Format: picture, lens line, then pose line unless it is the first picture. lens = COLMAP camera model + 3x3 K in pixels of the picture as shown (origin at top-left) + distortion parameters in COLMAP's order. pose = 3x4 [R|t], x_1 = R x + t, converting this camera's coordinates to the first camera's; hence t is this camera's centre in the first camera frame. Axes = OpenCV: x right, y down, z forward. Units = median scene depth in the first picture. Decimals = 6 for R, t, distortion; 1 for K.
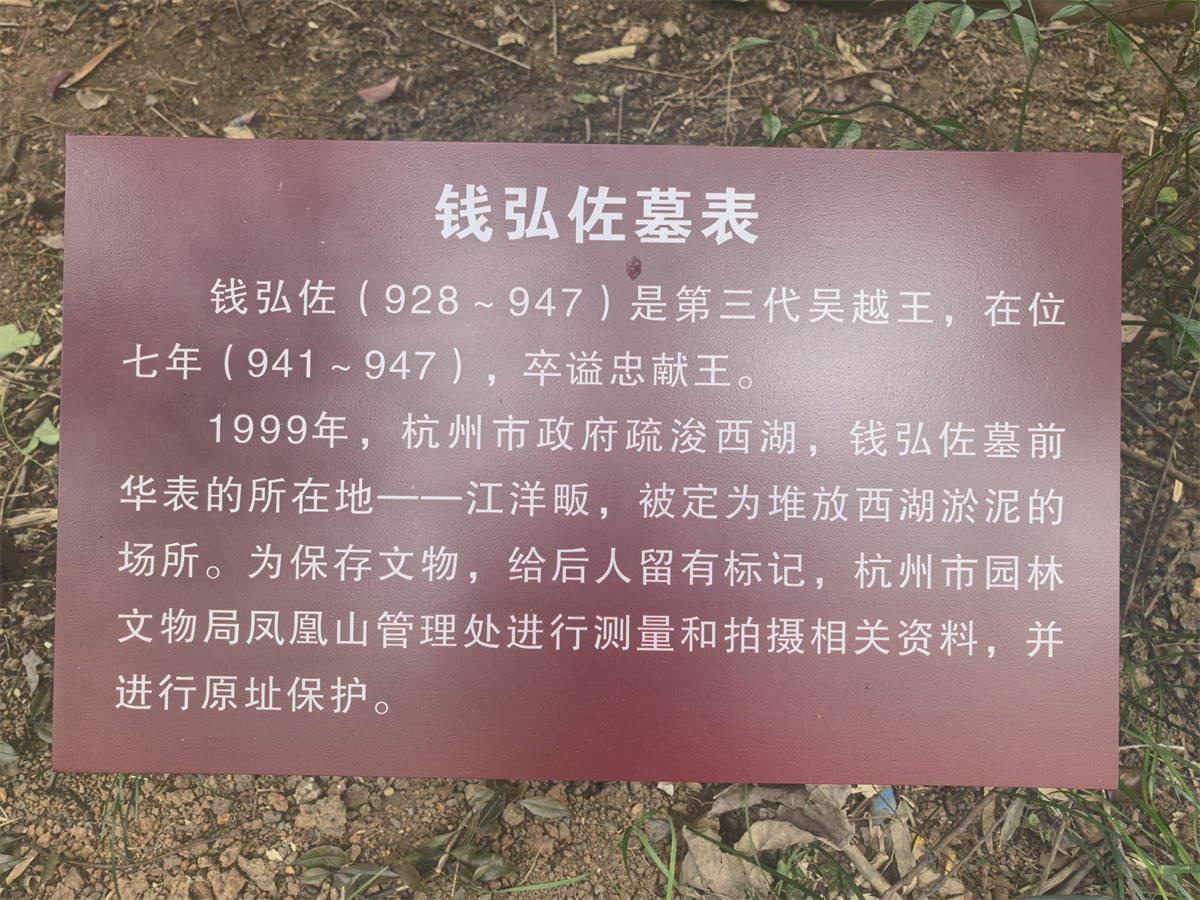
lens RADIAL K [[954.5, 0, 595.9], [0, 954.5, 451.6], [0, 0, 1]] dist [0.013398, -0.026367]
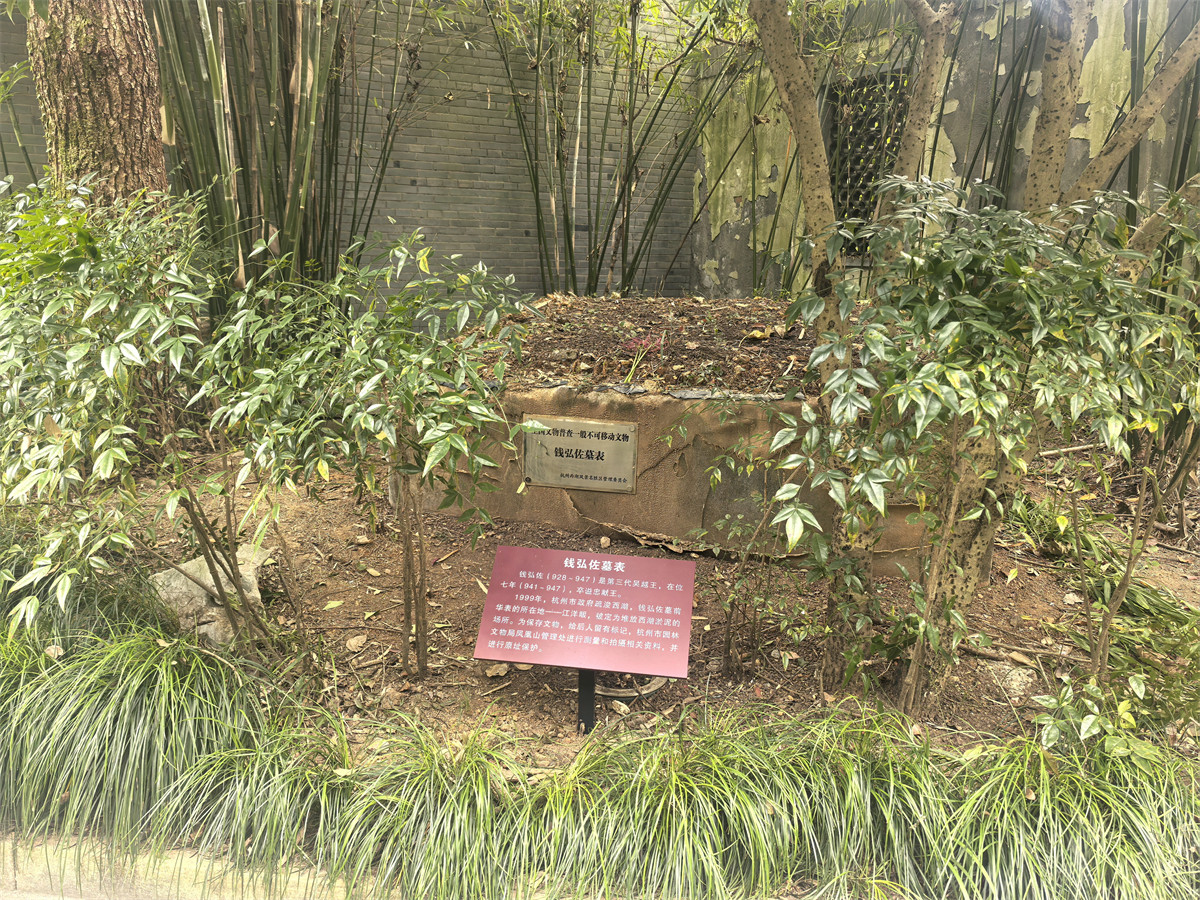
lens RADIAL K [[954.5, 0, 599.4], [0, 954.5, 447.6], [0, 0, 1]] dist [0.013398, -0.026367]
pose [[0.990916, 0.050883, -0.124482, 0.252677], [-0.112682, 0.819393, -0.562048, 0.844688], [0.073401, 0.570969, 0.817684, -1.423269]]
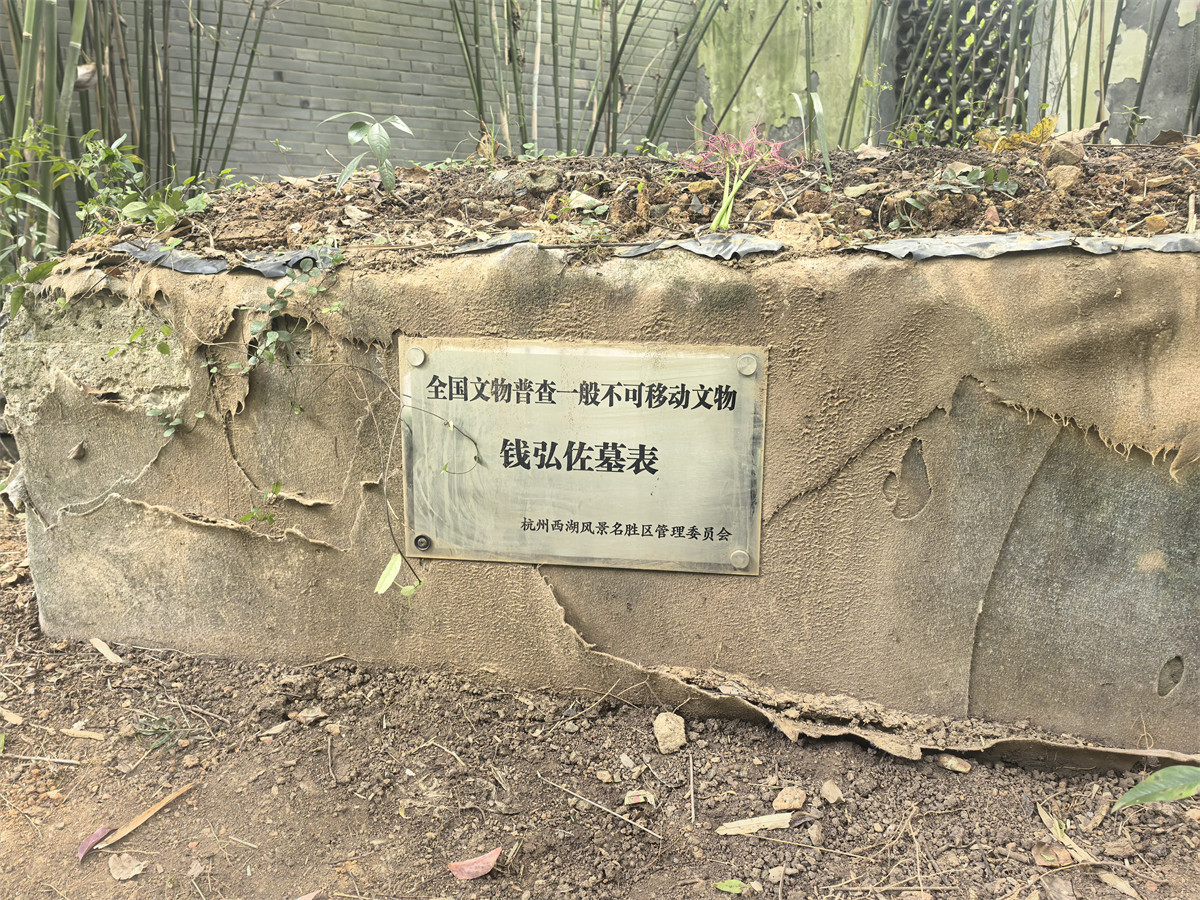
lens RADIAL K [[954.5, 0, 612.2], [0, 954.5, 450.2], [0, 0, 1]] dist [0.013398, -0.026367]
pose [[0.996673, 0.011712, -0.080655, -0.049155], [-0.057402, 0.803400, -0.592667, -0.180929], [0.057857, 0.595325, 0.801399, 0.149571]]
